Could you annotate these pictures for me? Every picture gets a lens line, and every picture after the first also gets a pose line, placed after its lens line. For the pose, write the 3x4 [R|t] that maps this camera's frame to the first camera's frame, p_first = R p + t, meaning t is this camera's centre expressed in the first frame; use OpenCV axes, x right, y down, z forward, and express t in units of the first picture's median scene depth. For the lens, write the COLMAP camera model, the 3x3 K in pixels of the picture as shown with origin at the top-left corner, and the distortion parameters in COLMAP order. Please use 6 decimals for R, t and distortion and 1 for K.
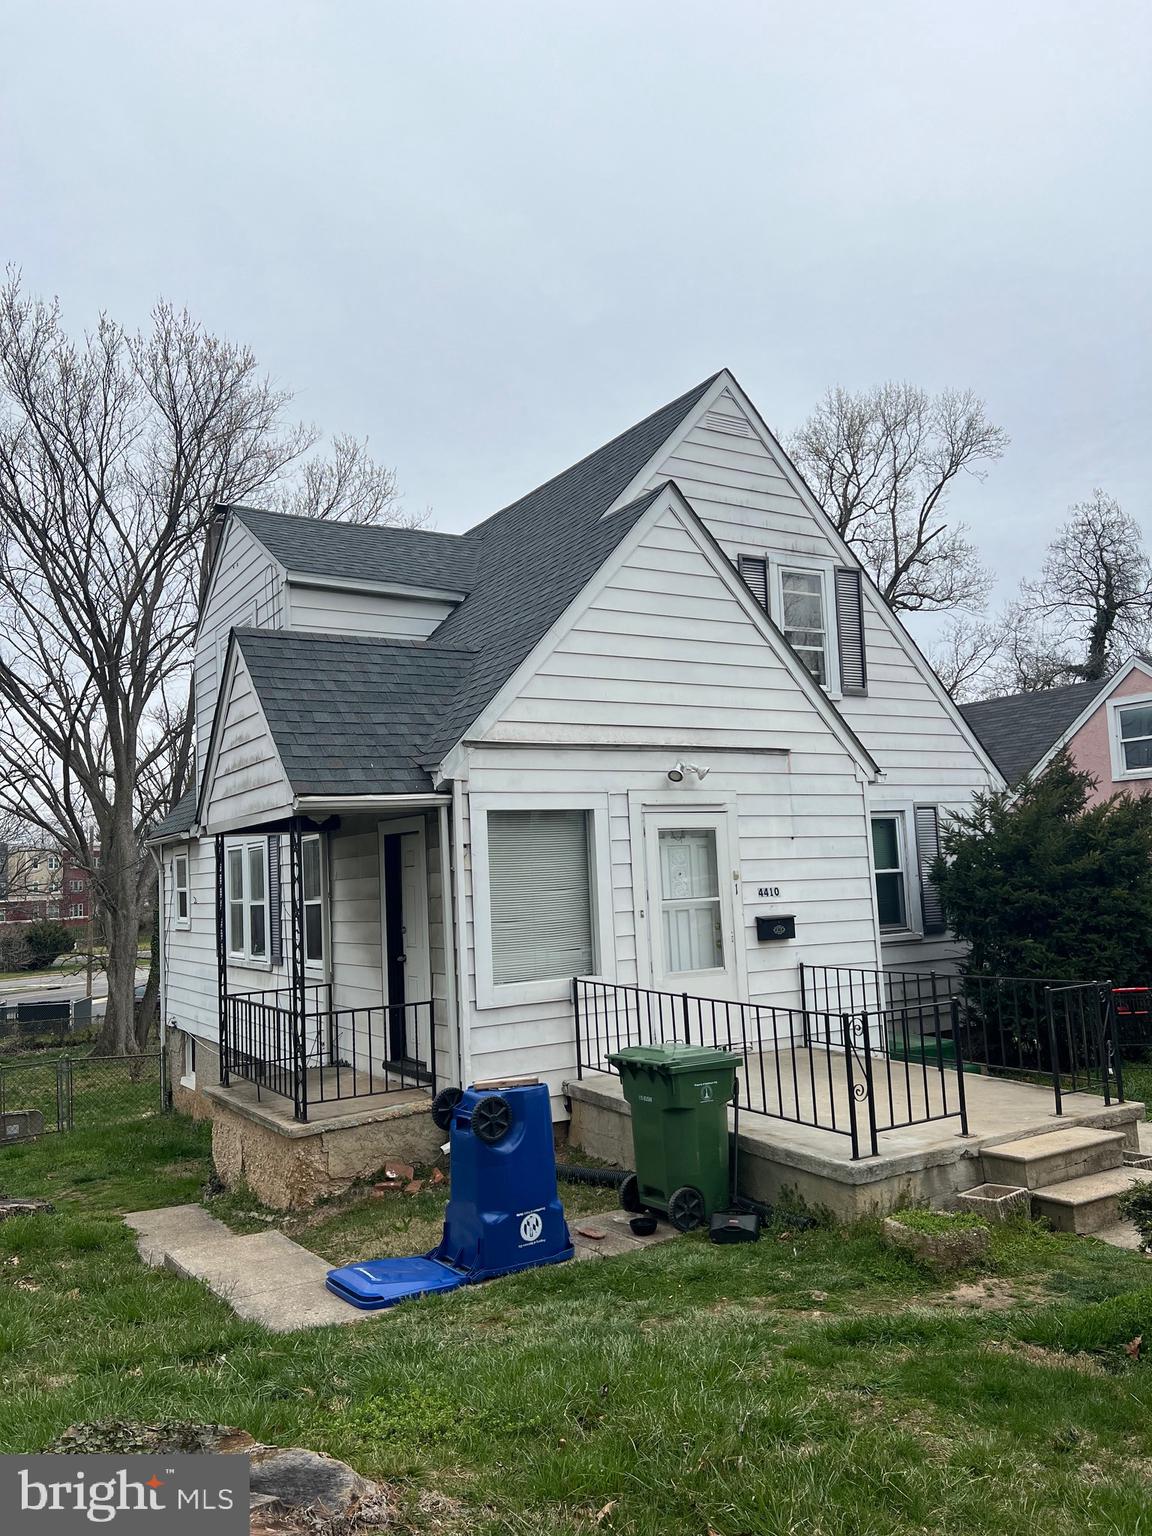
lens RADIAL K [[1155.0, 0, 567.3], [0, 1155.0, 761.3], [0, 0, 1]] dist [0.060626, -0.023105]
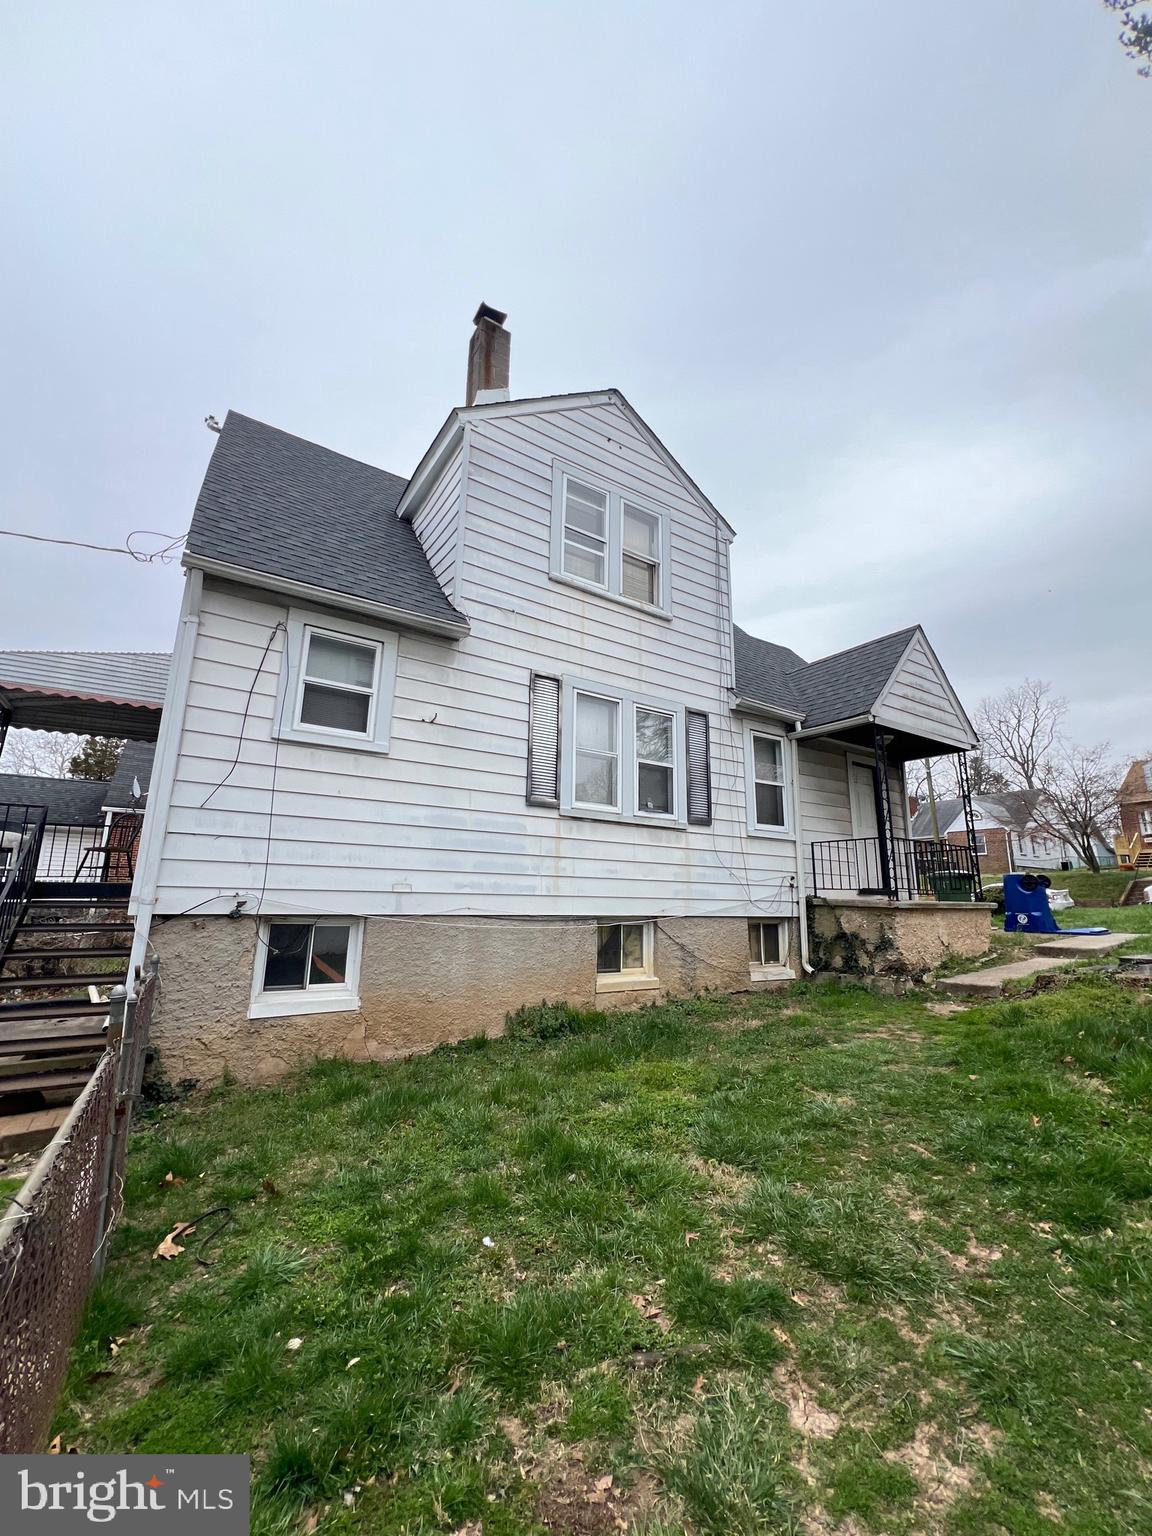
lens RADIAL K [[614.7, 0, 572.5], [0, 614.7, 758.2], [0, 0, 1]] dist [0.002091, 0.000051]
pose [[-0.036024, 0.267017, 0.963018, -1.043868], [-0.116646, 0.955934, -0.269416, 0.360400], [-0.992520, -0.122038, -0.003290, 1.417646]]
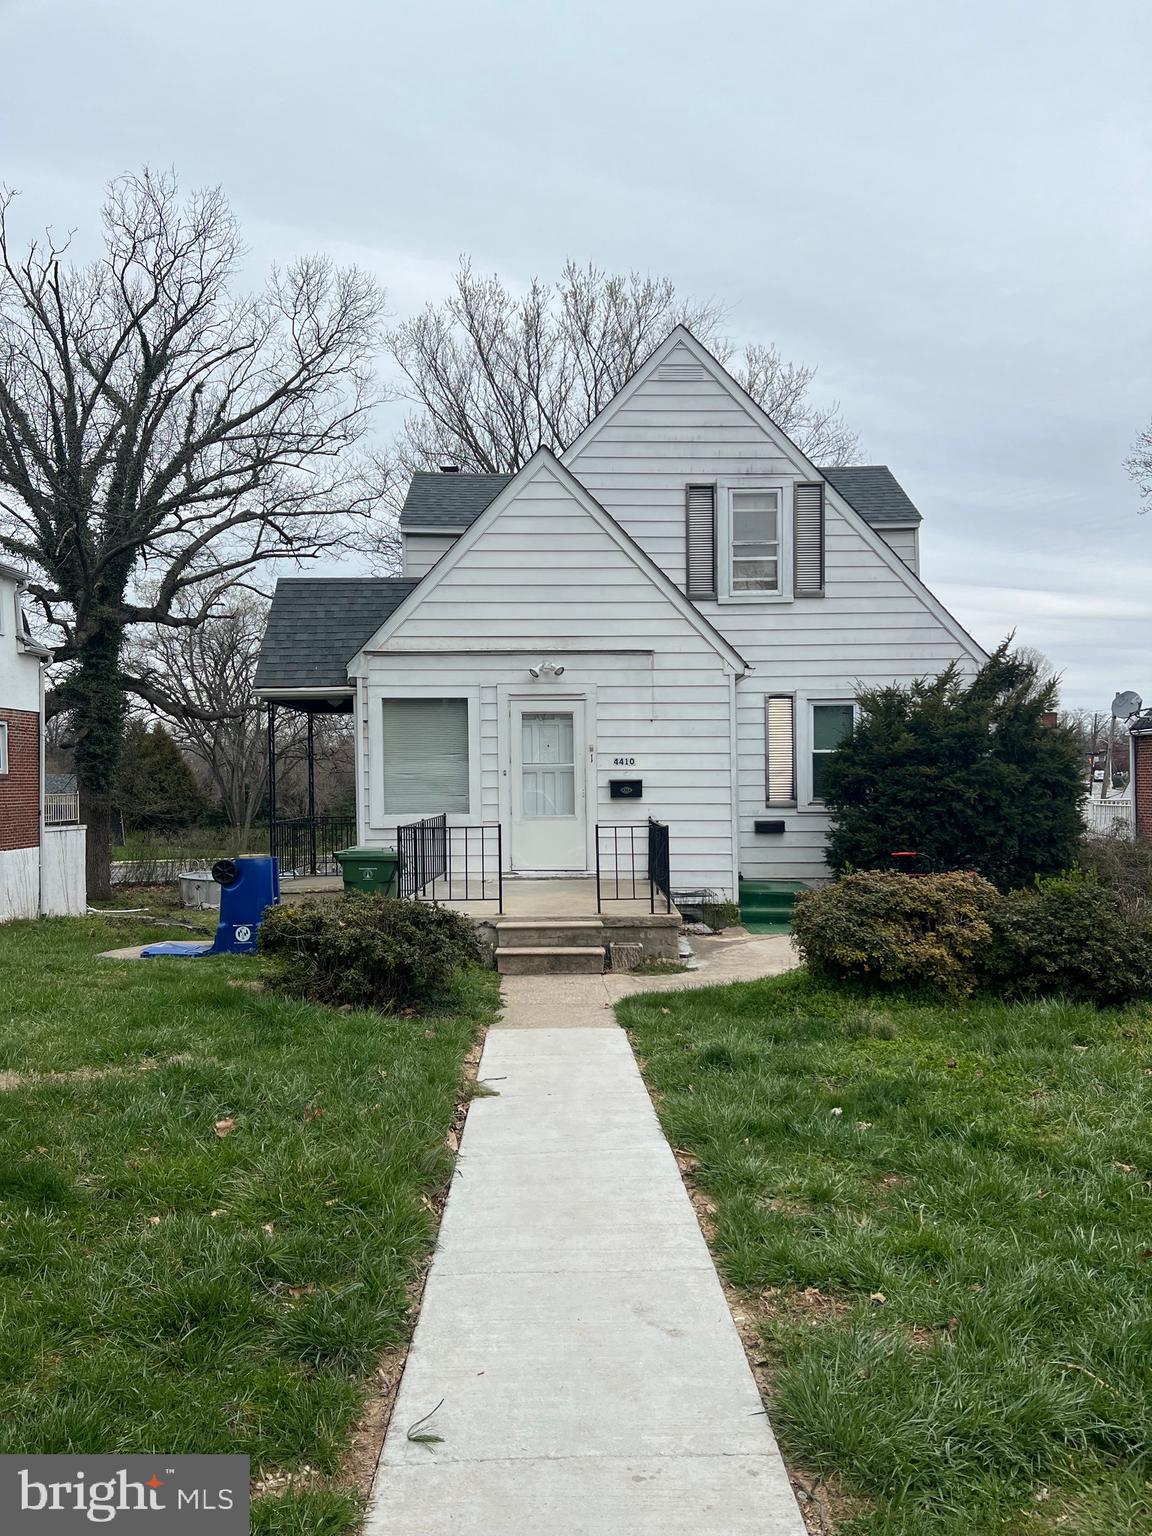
lens RADIAL K [[1155.0, 0, 568.8], [0, 1155.0, 781.2], [0, 0, 1]] dist [0.060626, -0.023105]
pose [[0.859795, 0.036666, -0.509321, 0.800526], [0.020393, 0.994157, 0.105996, -0.003596], [0.510232, -0.101522, 0.854024, -0.140616]]
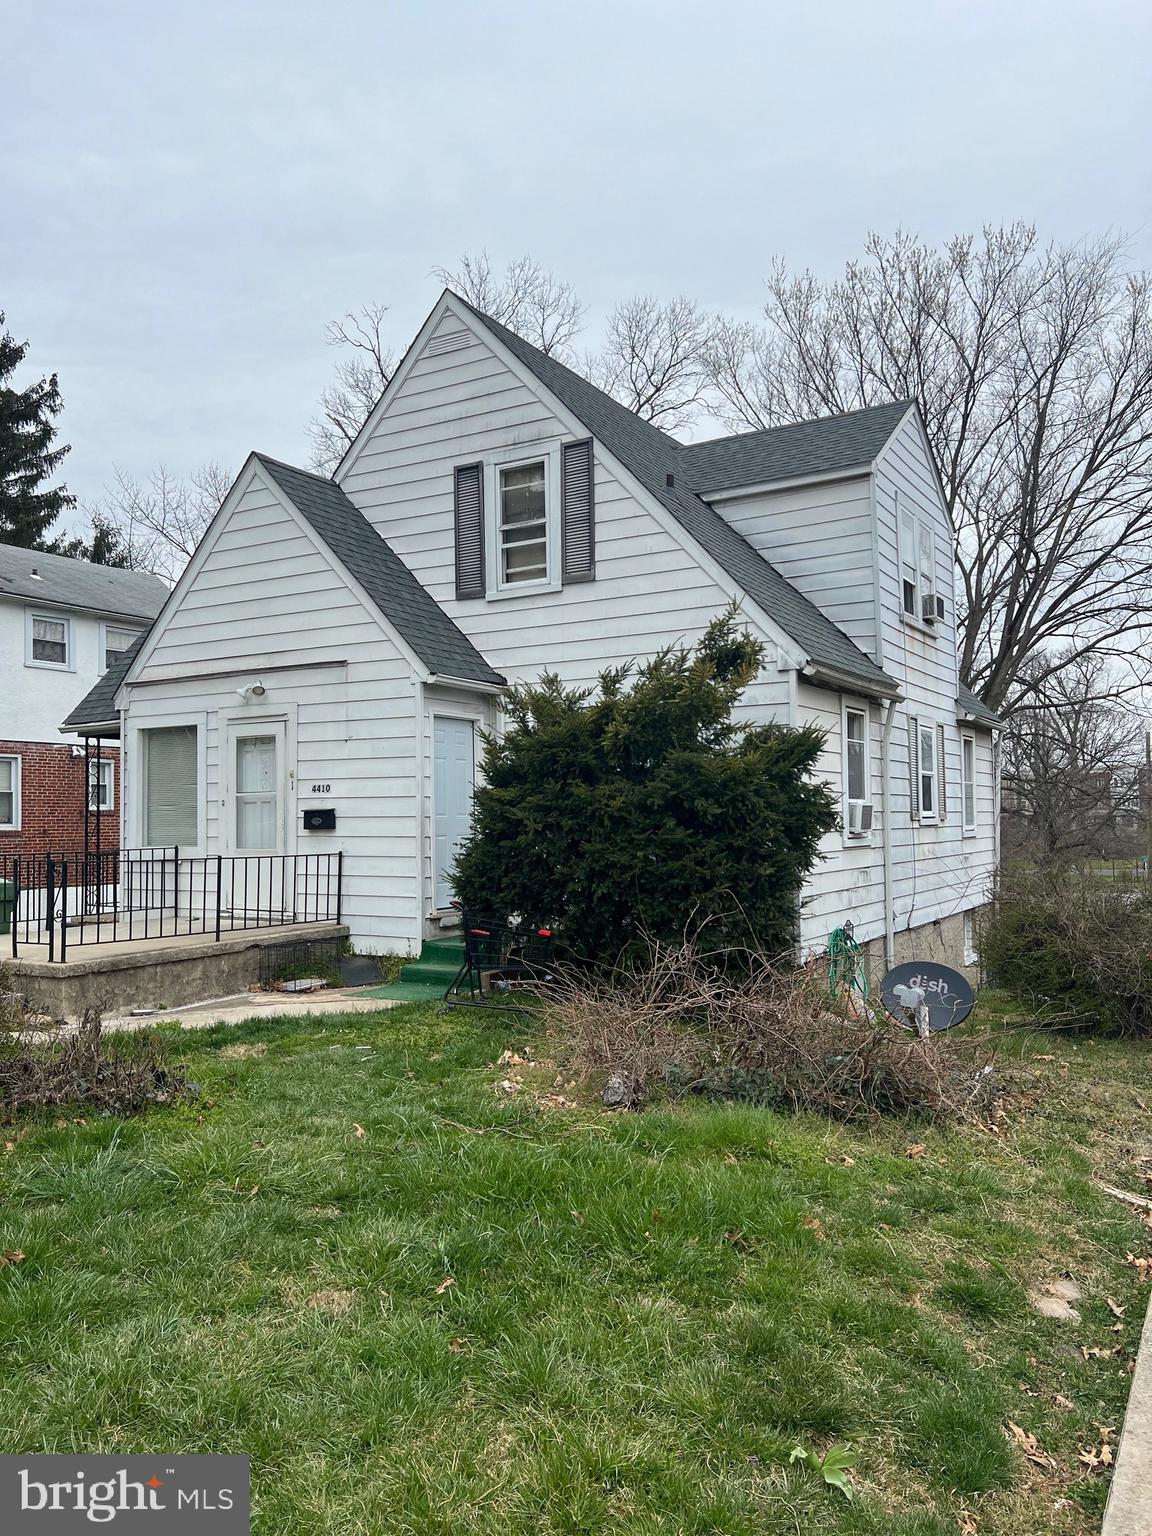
lens RADIAL K [[1155.0, 0, 575.4], [0, 1155.0, 767.8], [0, 0, 1]] dist [0.060626, -0.023105]
pose [[0.470185, -0.006327, -0.882545, 1.339012], [0.075720, 0.996576, 0.033196, 0.075428], [0.879313, -0.082434, 0.469055, 0.703934]]
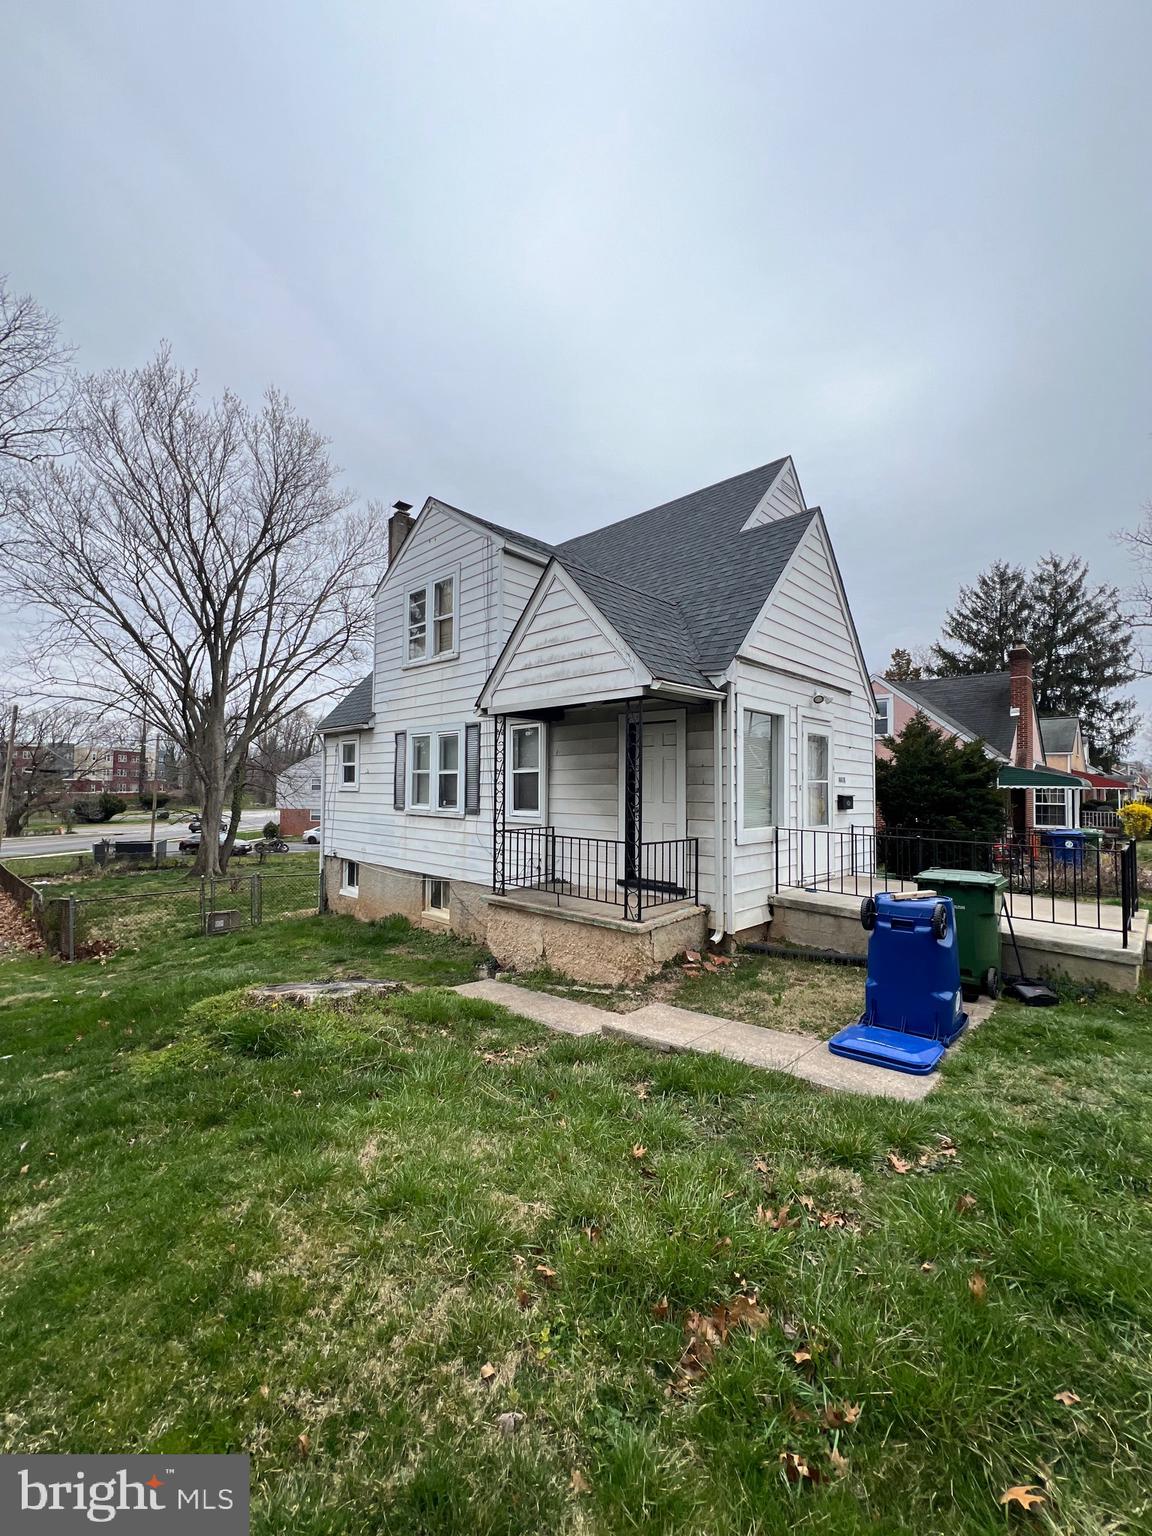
lens RADIAL K [[613.6, 0, 581.9], [0, 613.6, 759.0], [0, 0, 1]] dist [0.005685, -0.000058]
pose [[0.963299, 0.066397, 0.260089, -0.403971], [-0.078731, 0.996199, 0.037282, 0.083563], [-0.256625, -0.056391, 0.964865, 0.284188]]
